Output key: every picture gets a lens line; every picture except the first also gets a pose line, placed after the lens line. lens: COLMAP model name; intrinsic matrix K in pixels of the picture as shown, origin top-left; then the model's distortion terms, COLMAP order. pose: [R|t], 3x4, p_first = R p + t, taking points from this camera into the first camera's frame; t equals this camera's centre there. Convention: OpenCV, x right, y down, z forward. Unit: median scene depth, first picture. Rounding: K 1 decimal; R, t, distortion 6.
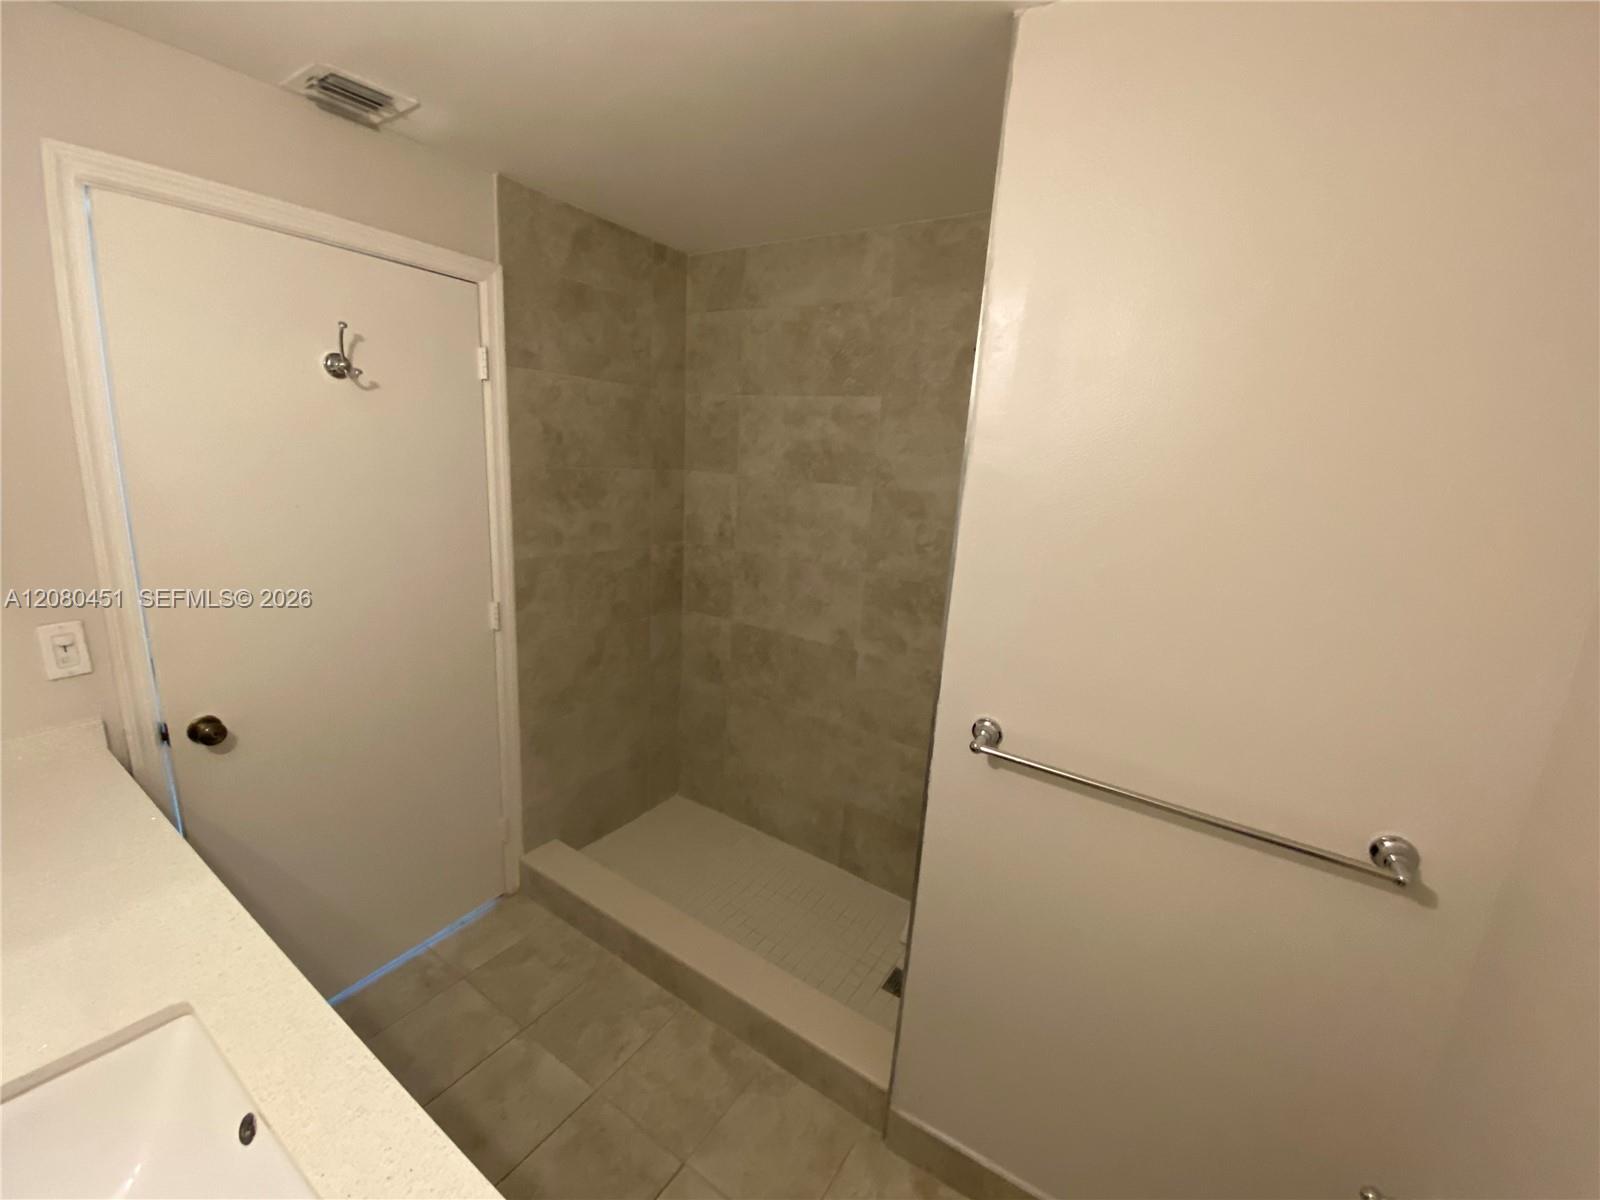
lens RADIAL K [[652.2, 0, 798.1], [0, 652.2, 591.7], [0, 0, 1]] dist [0.022265, -0.026642]
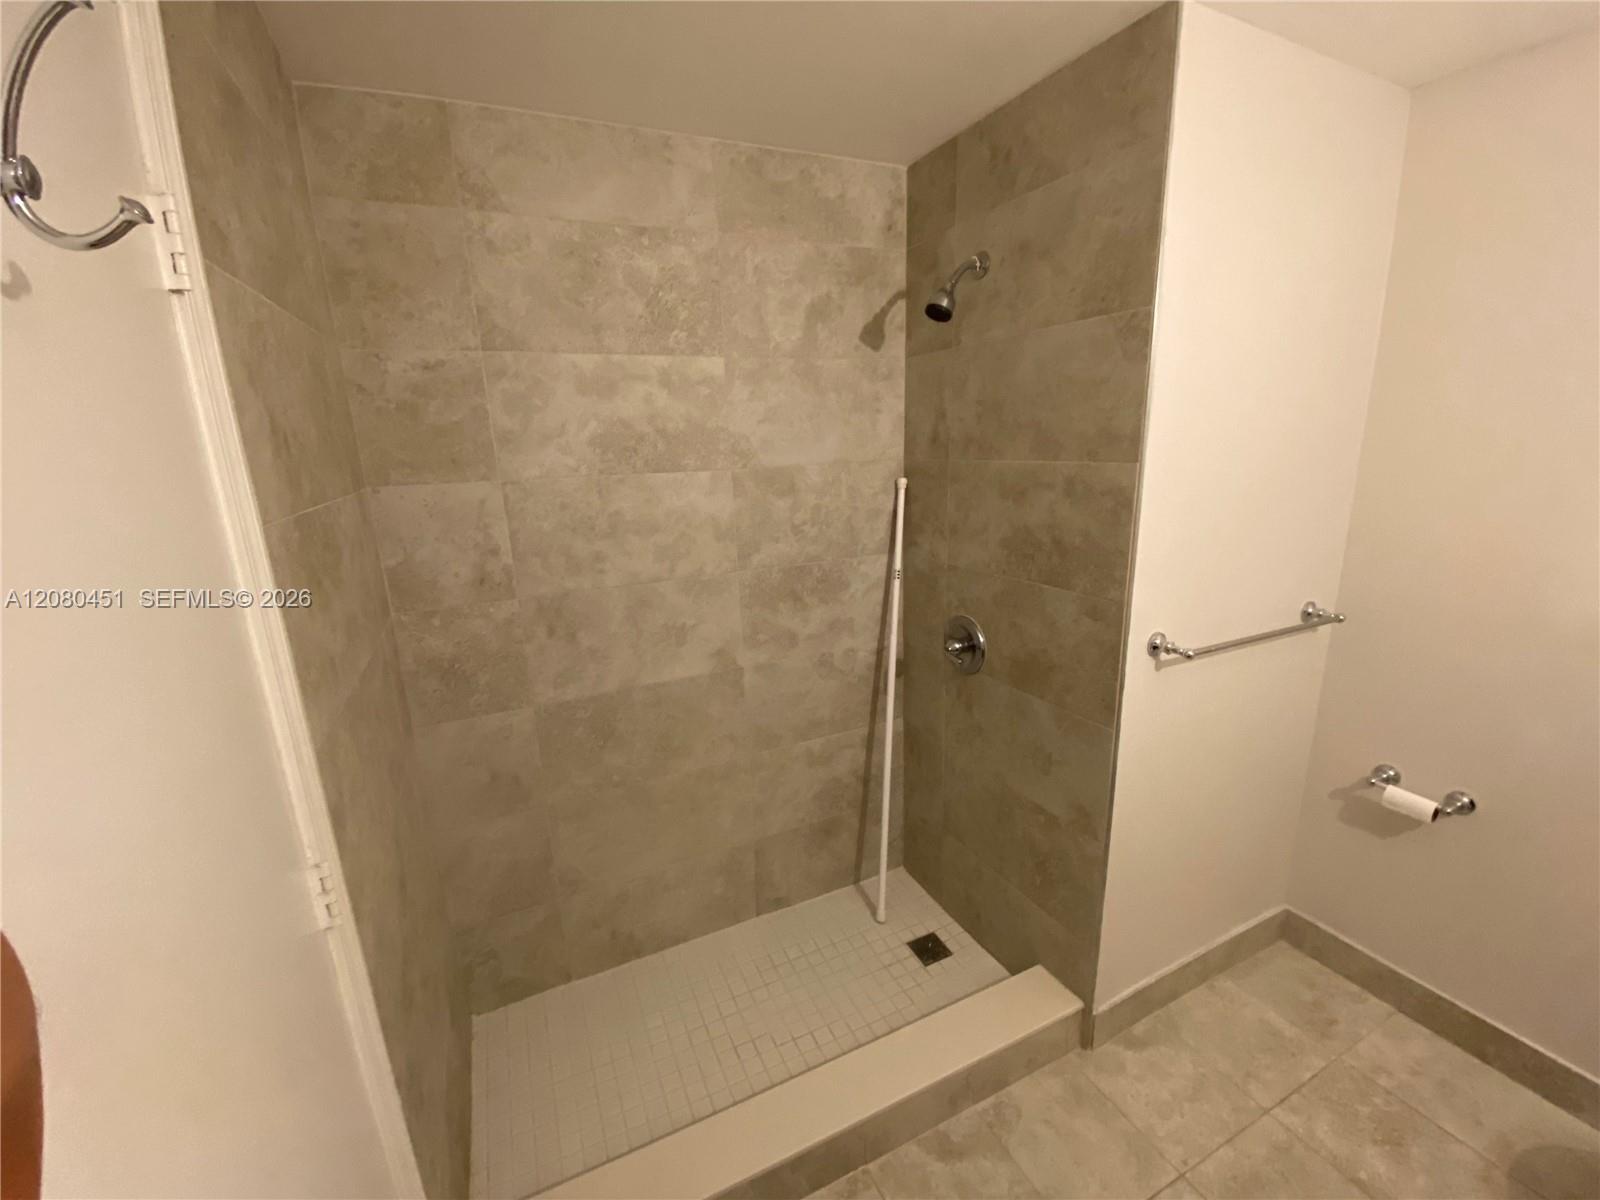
lens RADIAL K [[652.2, 0, 798.1], [0, 652.2, 591.7], [0, 0, 1]] dist [0.022265, -0.026642]
pose [[0.511323, -0.273743, 0.814625, -0.516664], [0.242803, 0.955309, 0.168615, -0.121588], [-0.824376, 0.111576, 0.554938, 0.457347]]
